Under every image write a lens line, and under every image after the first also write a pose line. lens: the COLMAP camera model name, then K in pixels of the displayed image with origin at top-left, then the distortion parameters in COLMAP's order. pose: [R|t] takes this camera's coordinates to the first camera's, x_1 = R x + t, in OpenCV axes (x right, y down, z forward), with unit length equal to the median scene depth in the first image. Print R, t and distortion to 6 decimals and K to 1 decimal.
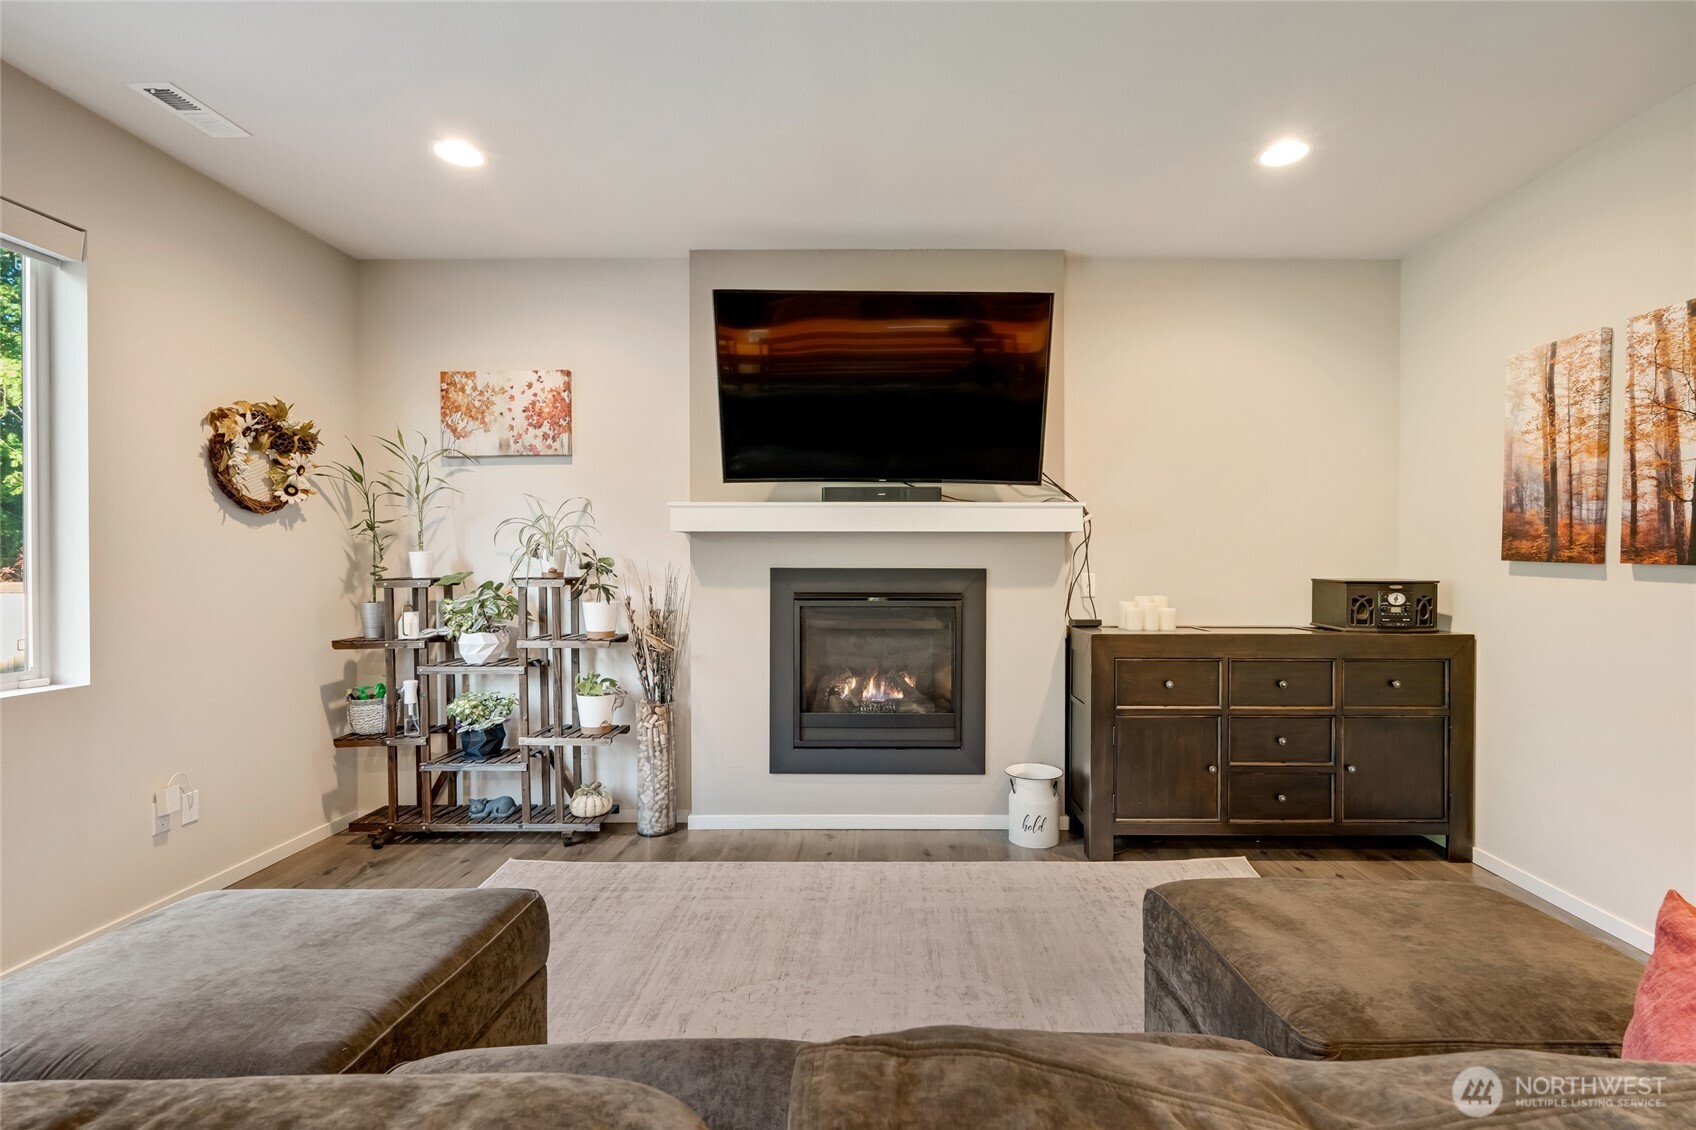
lens RADIAL K [[746.8, 0, 876.4], [0, 746.8, 568.0], [0, 0, 1]] dist [-0.000923, -0.000036]
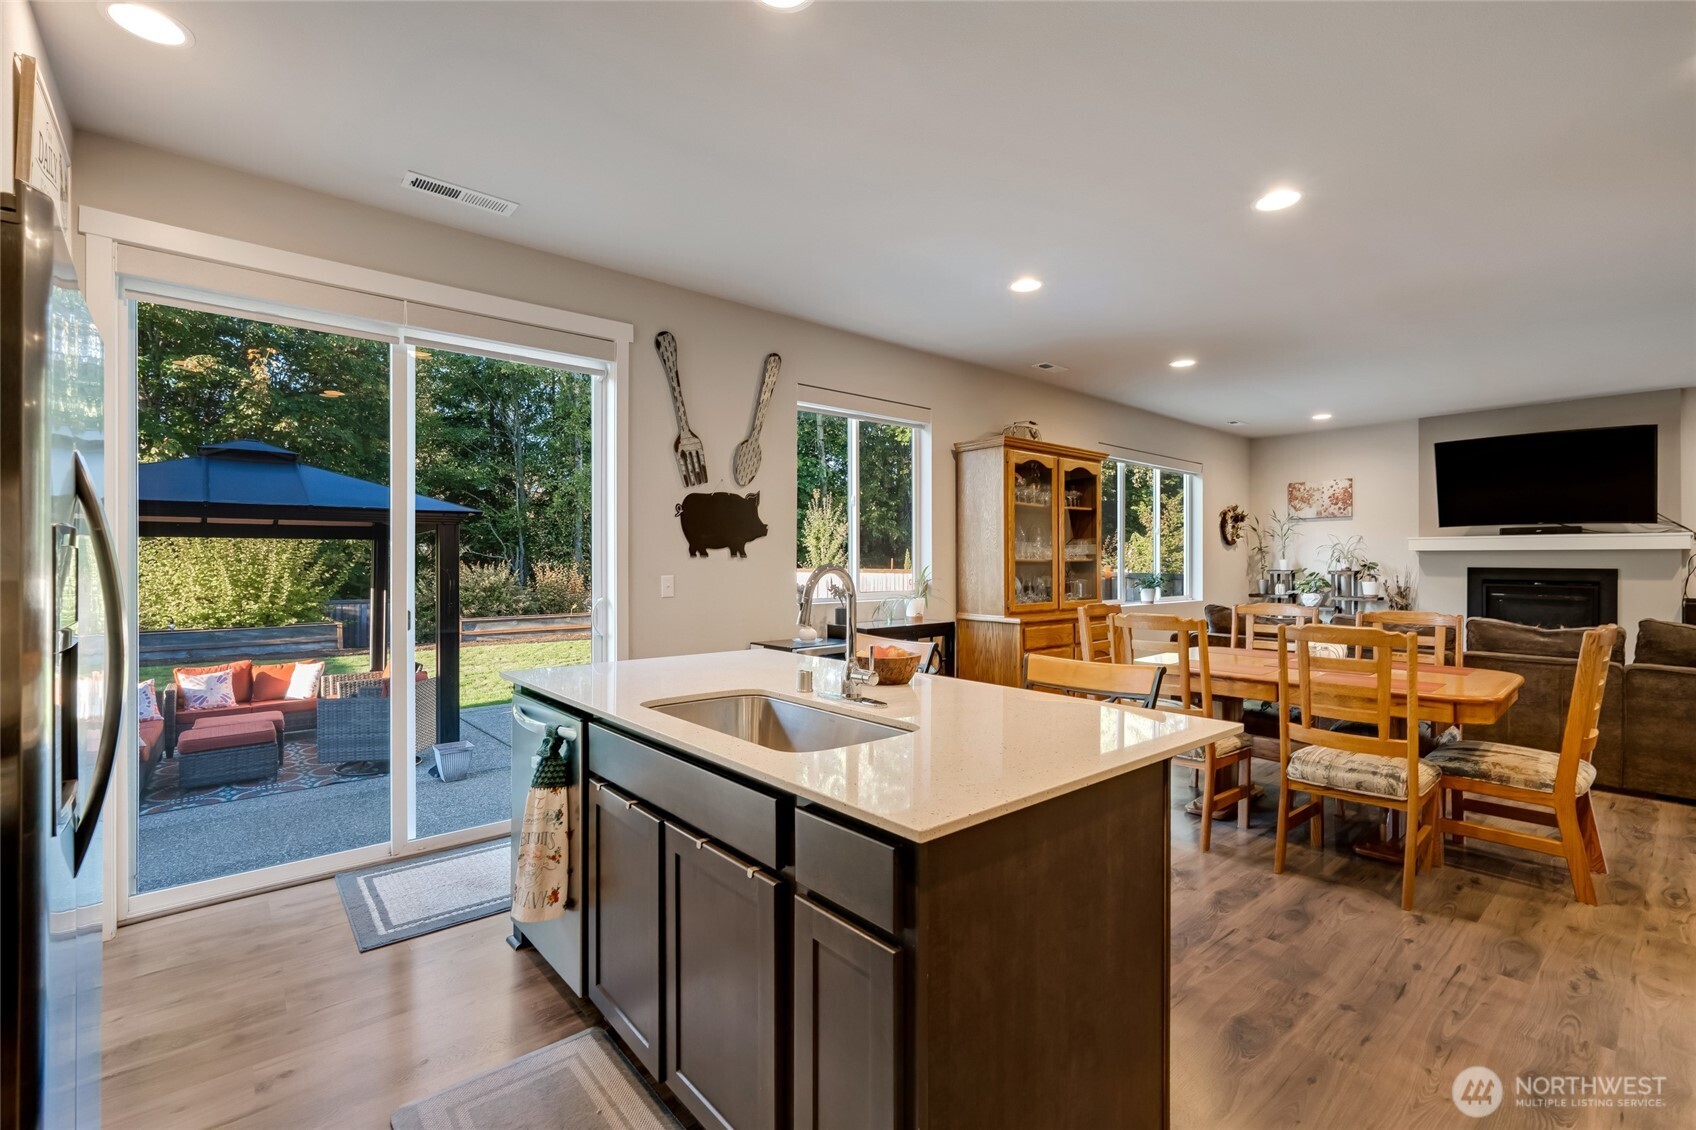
lens RADIAL K [[746.8, 0, 848.9], [0, 746.8, 558.7], [0, 0, 1]] dist [-0.000923, -0.000036]
pose [[0.657156, 0.000551, -0.753755, 0.293043], [-0.011493, 0.999891, -0.009289, 0.014062], [0.753667, 0.014768, 0.657090, -1.661799]]
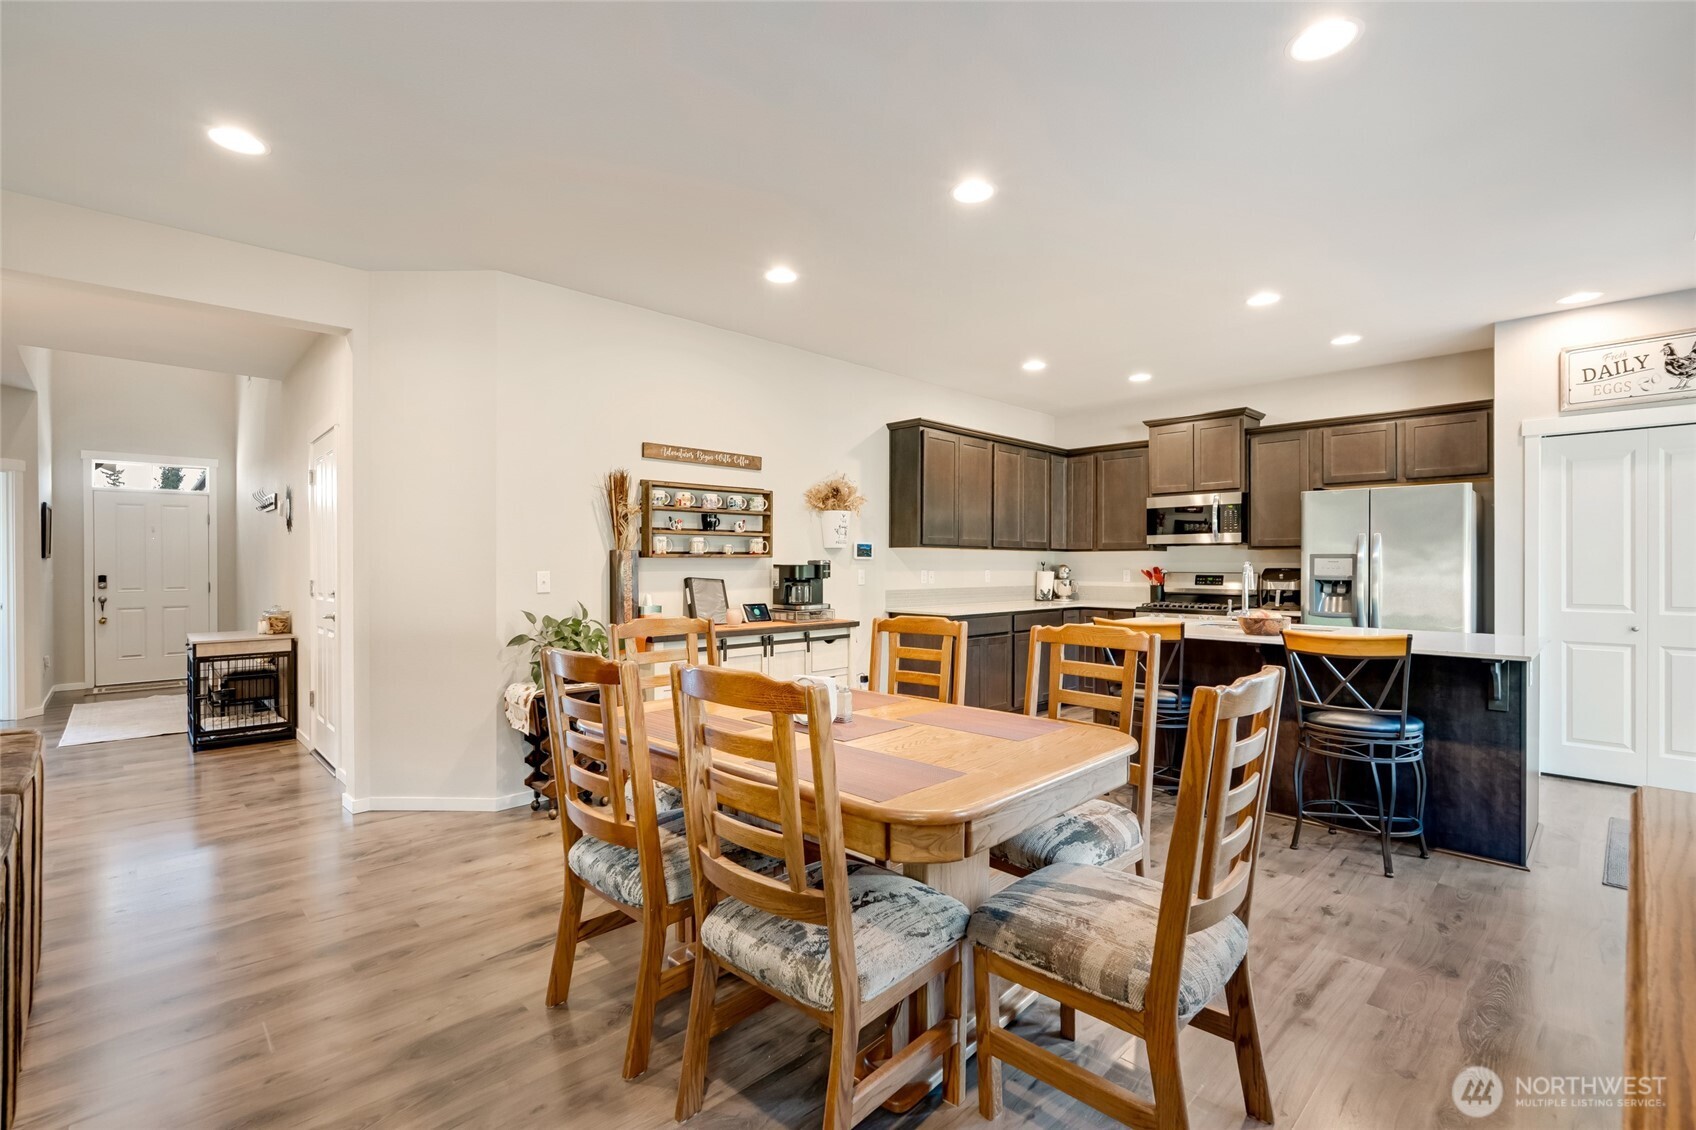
lens RADIAL K [[746.8, 0, 846.2], [0, 746.8, 567.2], [0, 0, 1]] dist [-0.000923, -0.000036]
pose [[-0.697596, -0.002716, 0.716487, -0.552077], [0.009010, 0.999880, 0.012562, 0.003273], [-0.716435, 0.015219, -0.697488, 0.000011]]
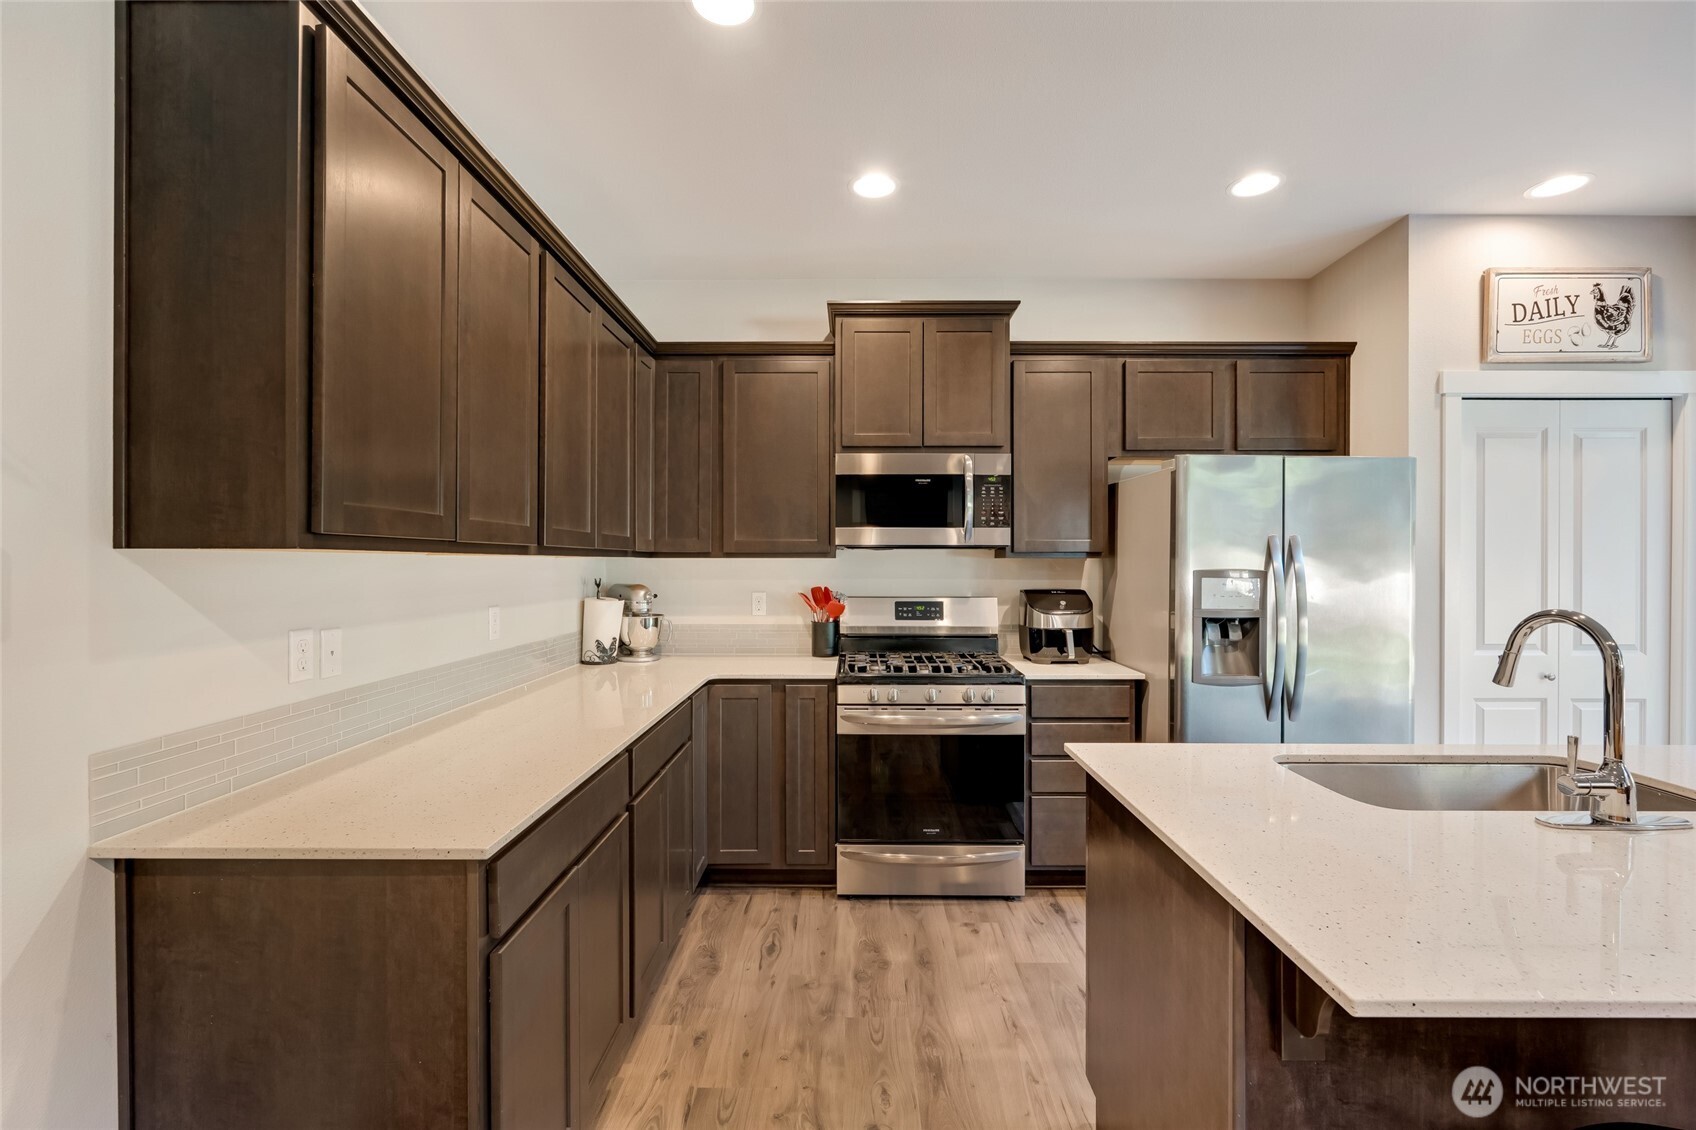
lens RADIAL K [[746.8, 0, 846.2], [0, 746.8, 557.8], [0, 0, 1]] dist [-0.000923, -0.000036]
pose [[-0.999996, -0.001006, 0.002662, 0.241741], [-0.000977, 0.999939, 0.010956, -0.018128], [-0.002673, 0.010954, -0.999936, -0.895572]]
